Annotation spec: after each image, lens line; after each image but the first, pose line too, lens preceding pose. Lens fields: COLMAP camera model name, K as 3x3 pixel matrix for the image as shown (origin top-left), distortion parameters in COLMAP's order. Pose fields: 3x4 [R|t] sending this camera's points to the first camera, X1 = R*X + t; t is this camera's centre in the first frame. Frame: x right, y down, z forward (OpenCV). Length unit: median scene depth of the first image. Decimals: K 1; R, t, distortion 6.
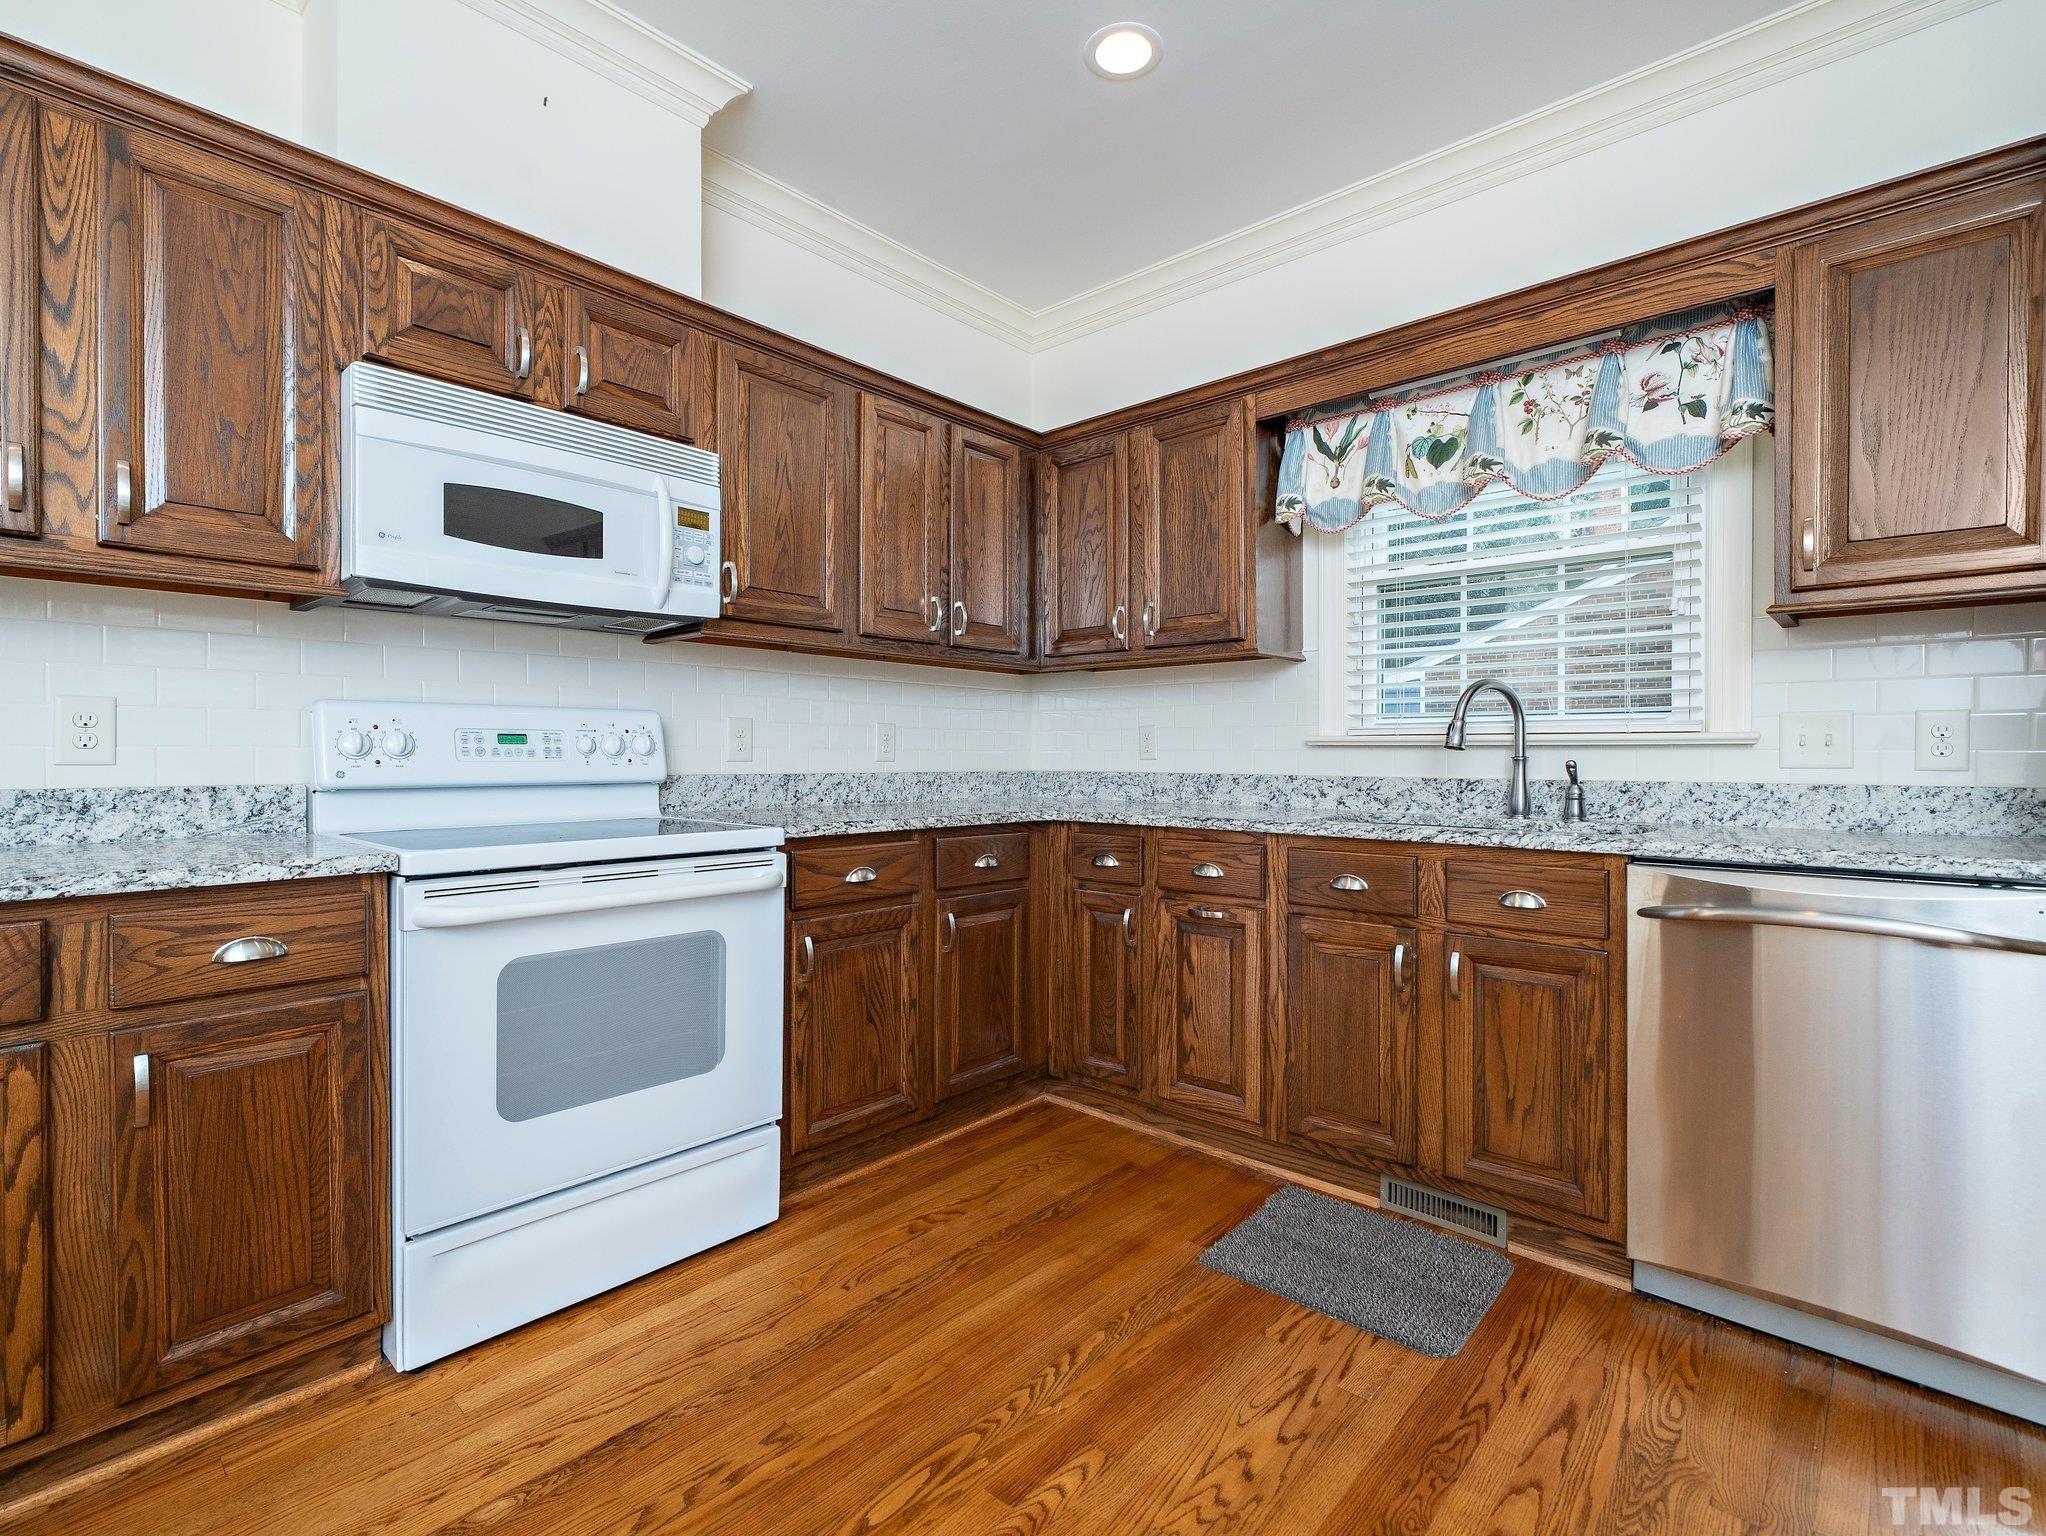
lens RADIAL K [[976.3, 0, 1017.9], [0, 976.3, 759.2], [0, 0, 1]] dist [-0.000714, -0.000315]
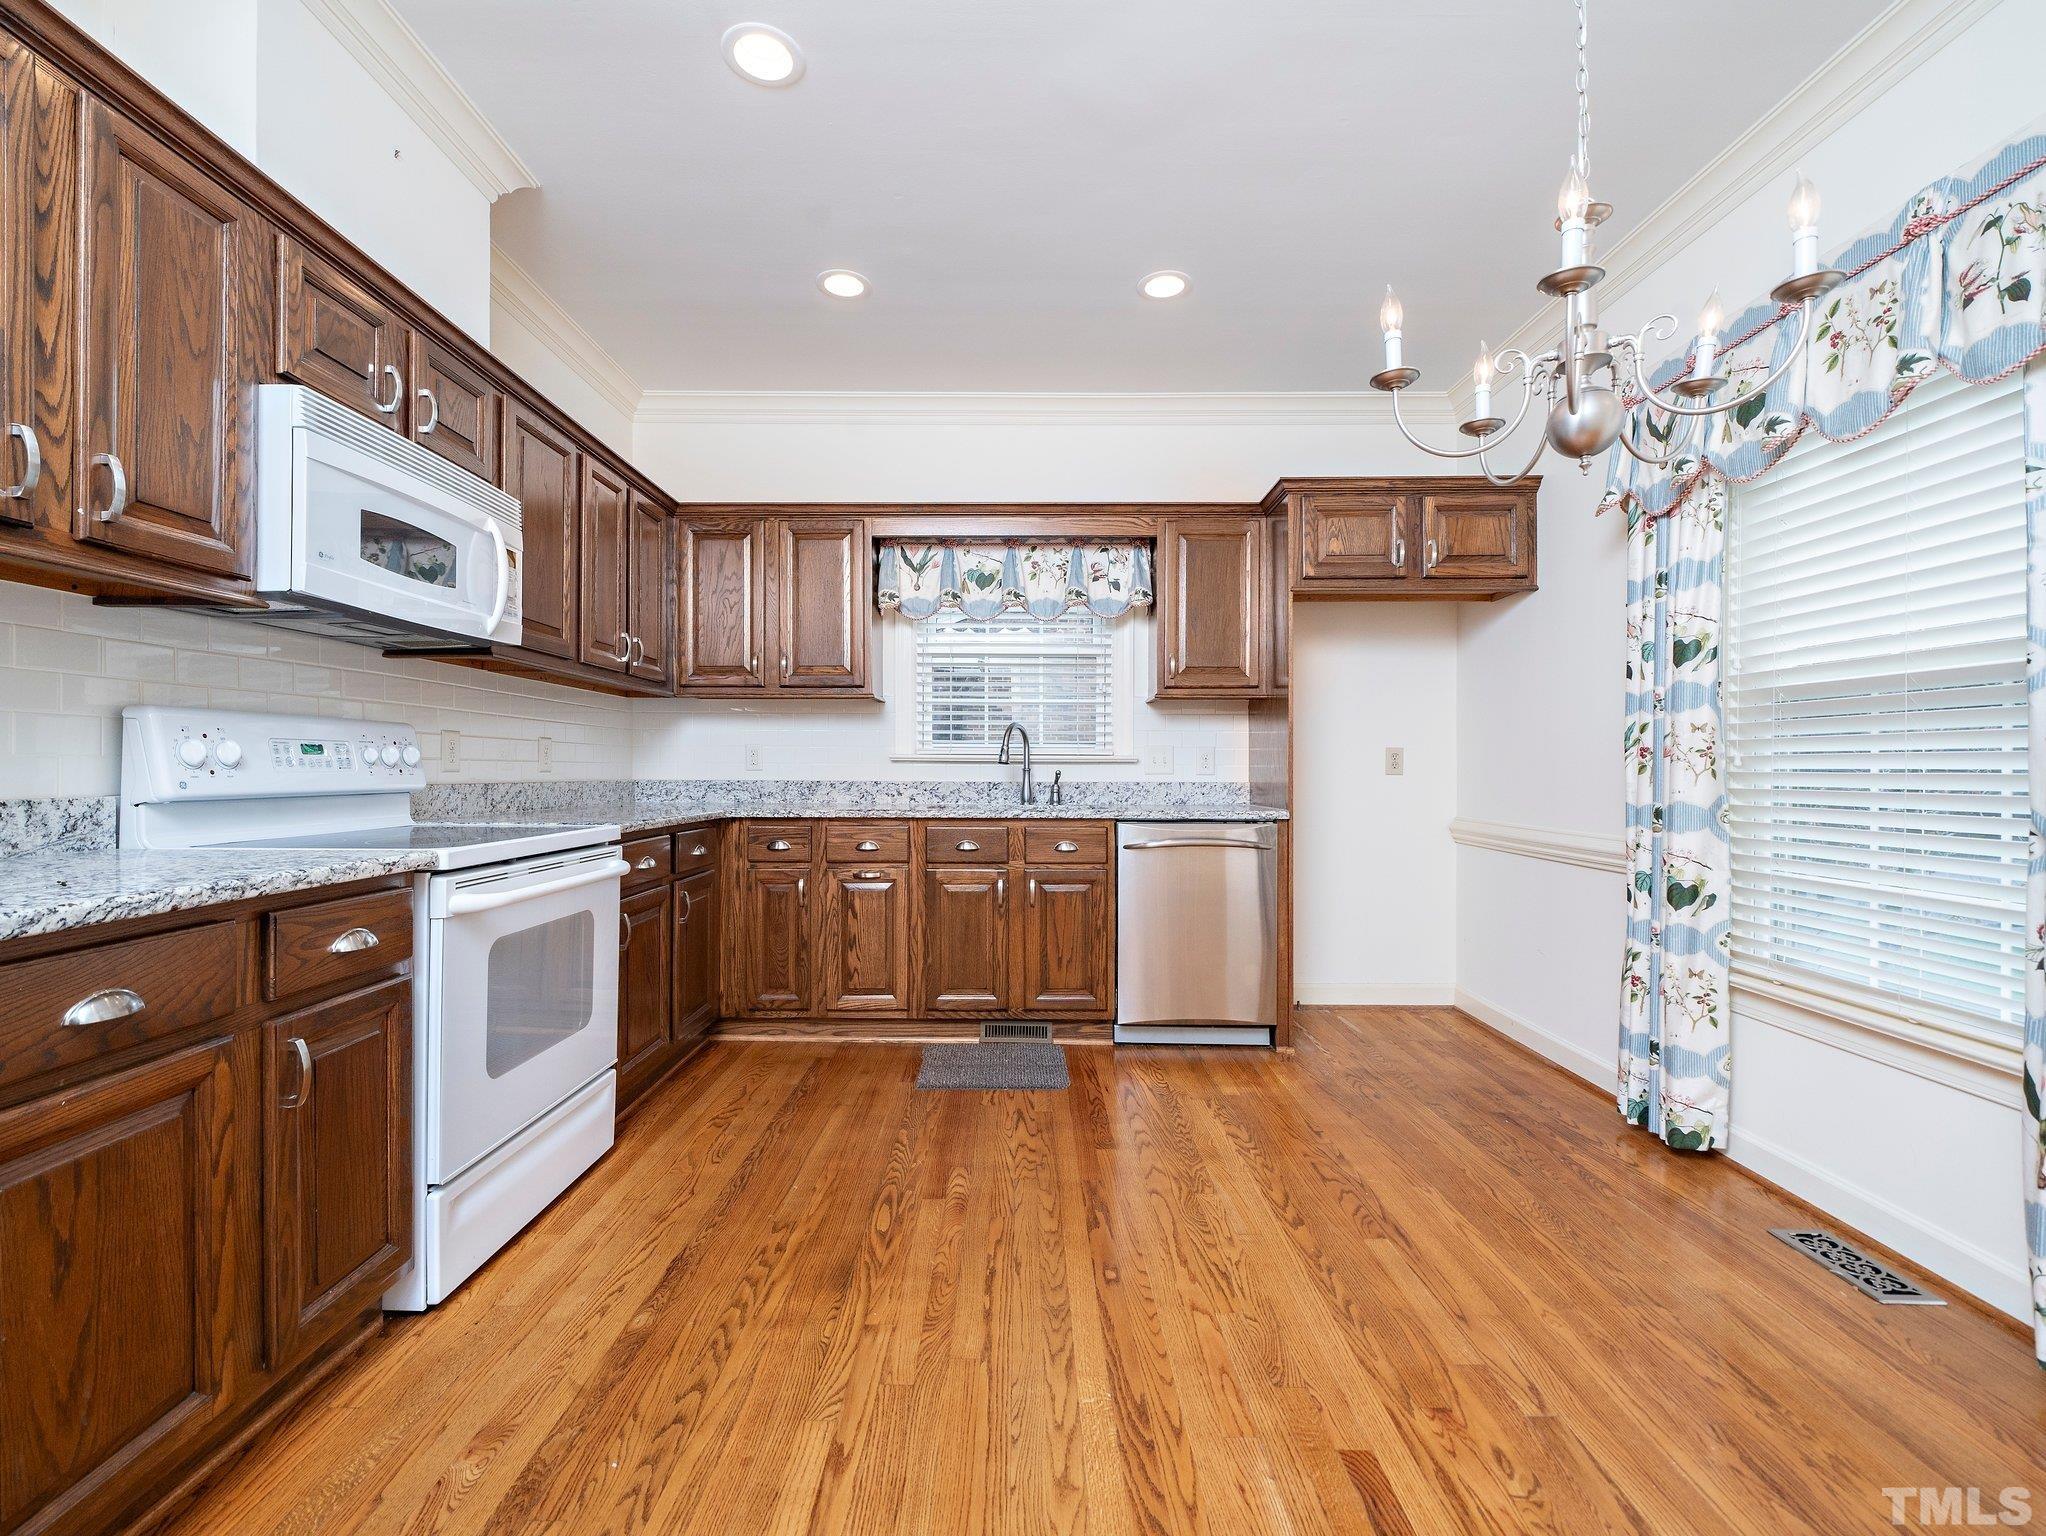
lens RADIAL K [[918.9, 0, 1005.3], [0, 918.9, 767.4], [0, 0, 1]] dist [-0.000391, -0.000707]
pose [[0.745791, 0.002104, 0.666177, -0.611245], [0.000643, 0.999992, -0.003878, 0.002119], [-0.666180, 0.003320, 0.745784, -0.178761]]
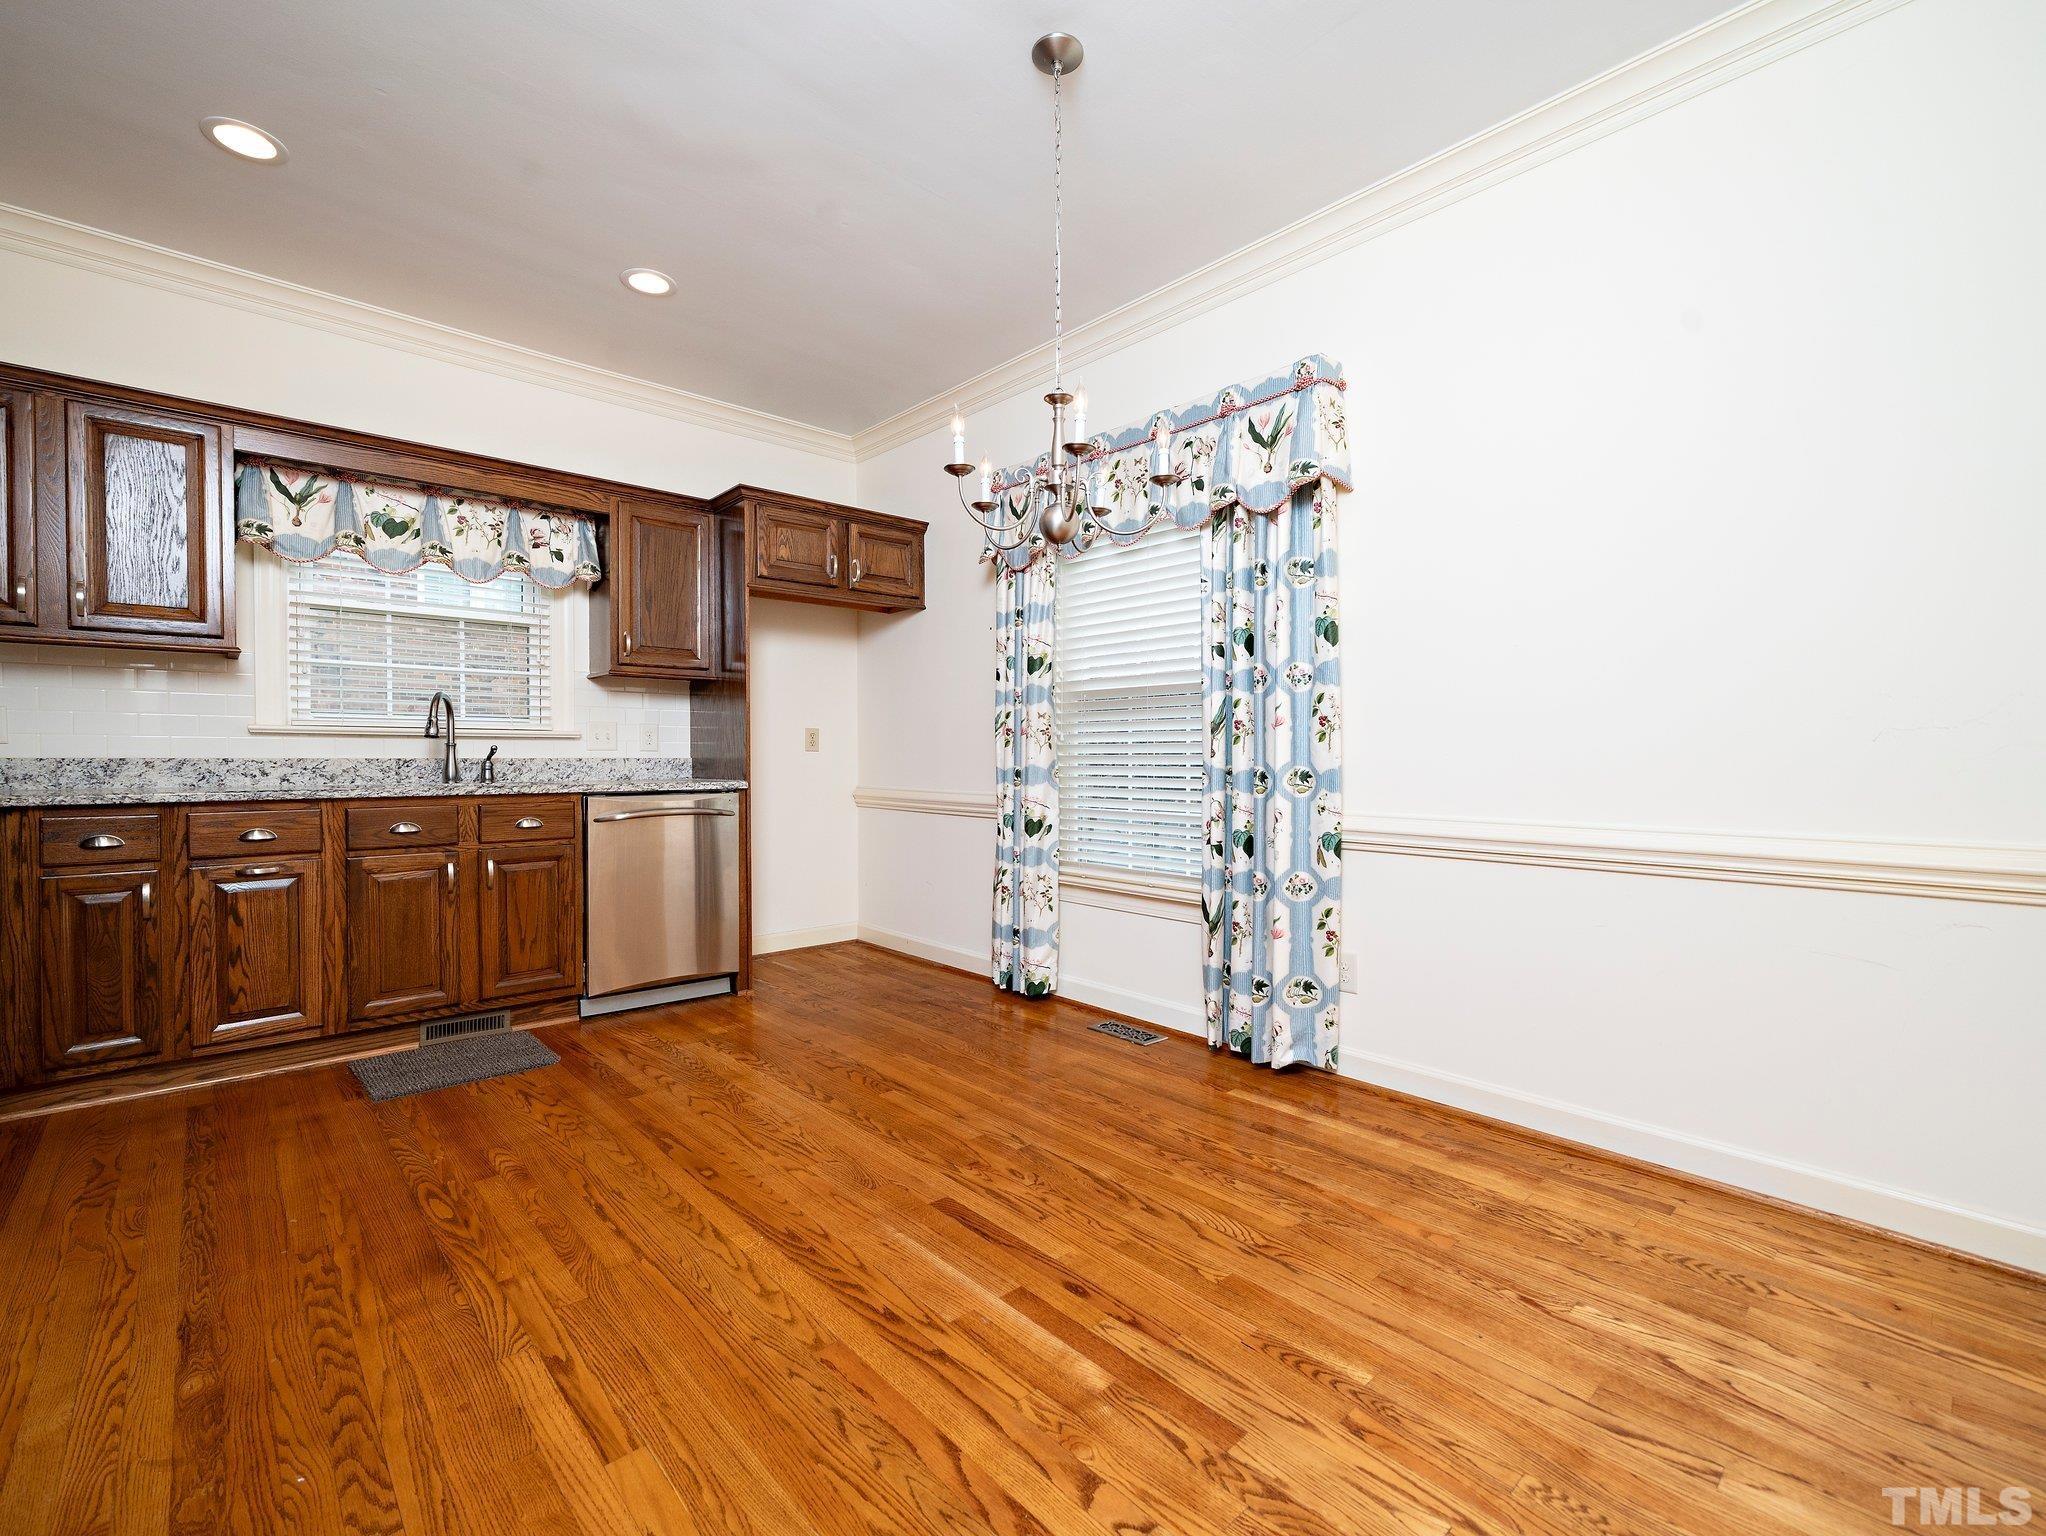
lens RADIAL K [[929.1, 0, 1041.7], [0, 929.1, 766.5], [0, 0, 1]] dist [0.000513, -0.000534]
pose [[0.074336, -0.009548, 0.997188, -0.926454], [0.005323, 0.999944, 0.009178, 0.026854], [-0.997219, 0.004625, 0.074382, -0.041199]]
